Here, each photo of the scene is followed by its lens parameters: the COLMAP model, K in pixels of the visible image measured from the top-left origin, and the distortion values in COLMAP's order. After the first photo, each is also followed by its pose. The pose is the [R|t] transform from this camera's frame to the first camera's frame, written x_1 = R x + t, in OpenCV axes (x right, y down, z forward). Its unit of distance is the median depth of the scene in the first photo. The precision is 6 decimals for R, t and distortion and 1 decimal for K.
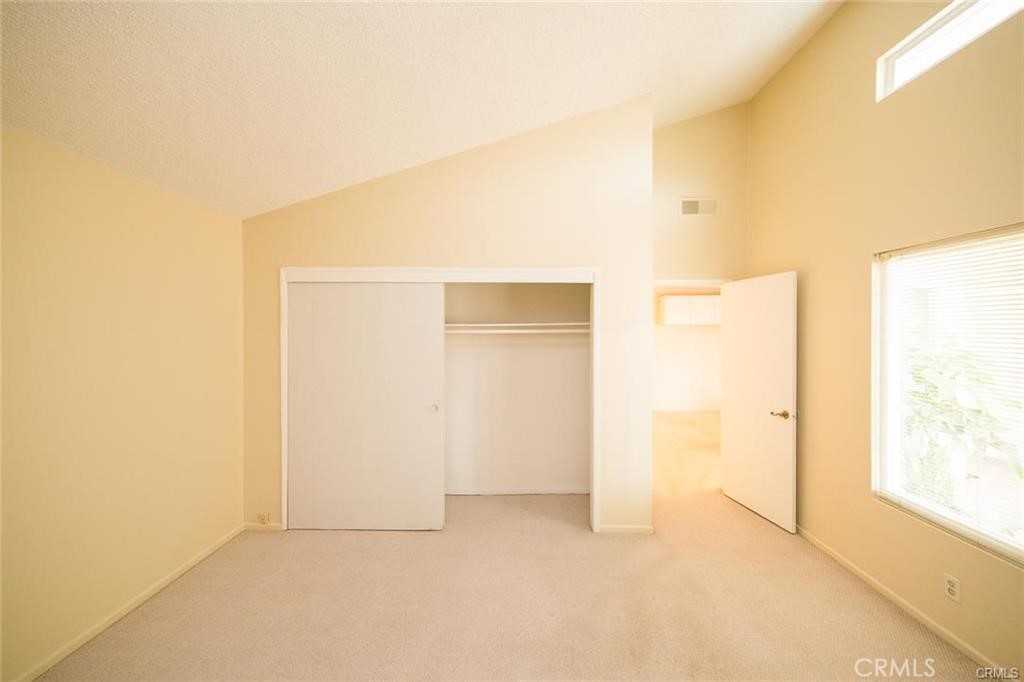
lens RADIAL K [[389.4, 0, 512.5], [0, 389.4, 337.0], [0, 0, 1]] dist [-0.001692, 0.001950]
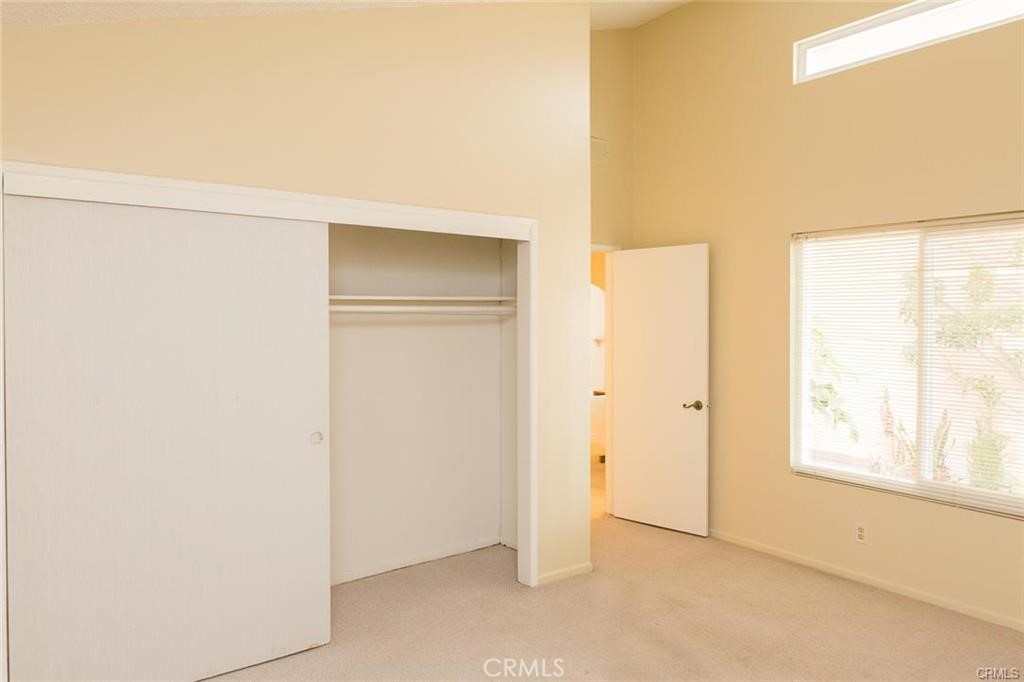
lens RADIAL K [[696.8, 0, 505.6], [0, 696.8, 337.5], [0, 0, 1]] dist [0.008855, -0.004917]
pose [[0.791072, -0.016133, 0.611510, -0.620161], [0.010109, 0.999860, 0.013301, 0.019876], [-0.611639, -0.004340, 0.791125, 0.012891]]
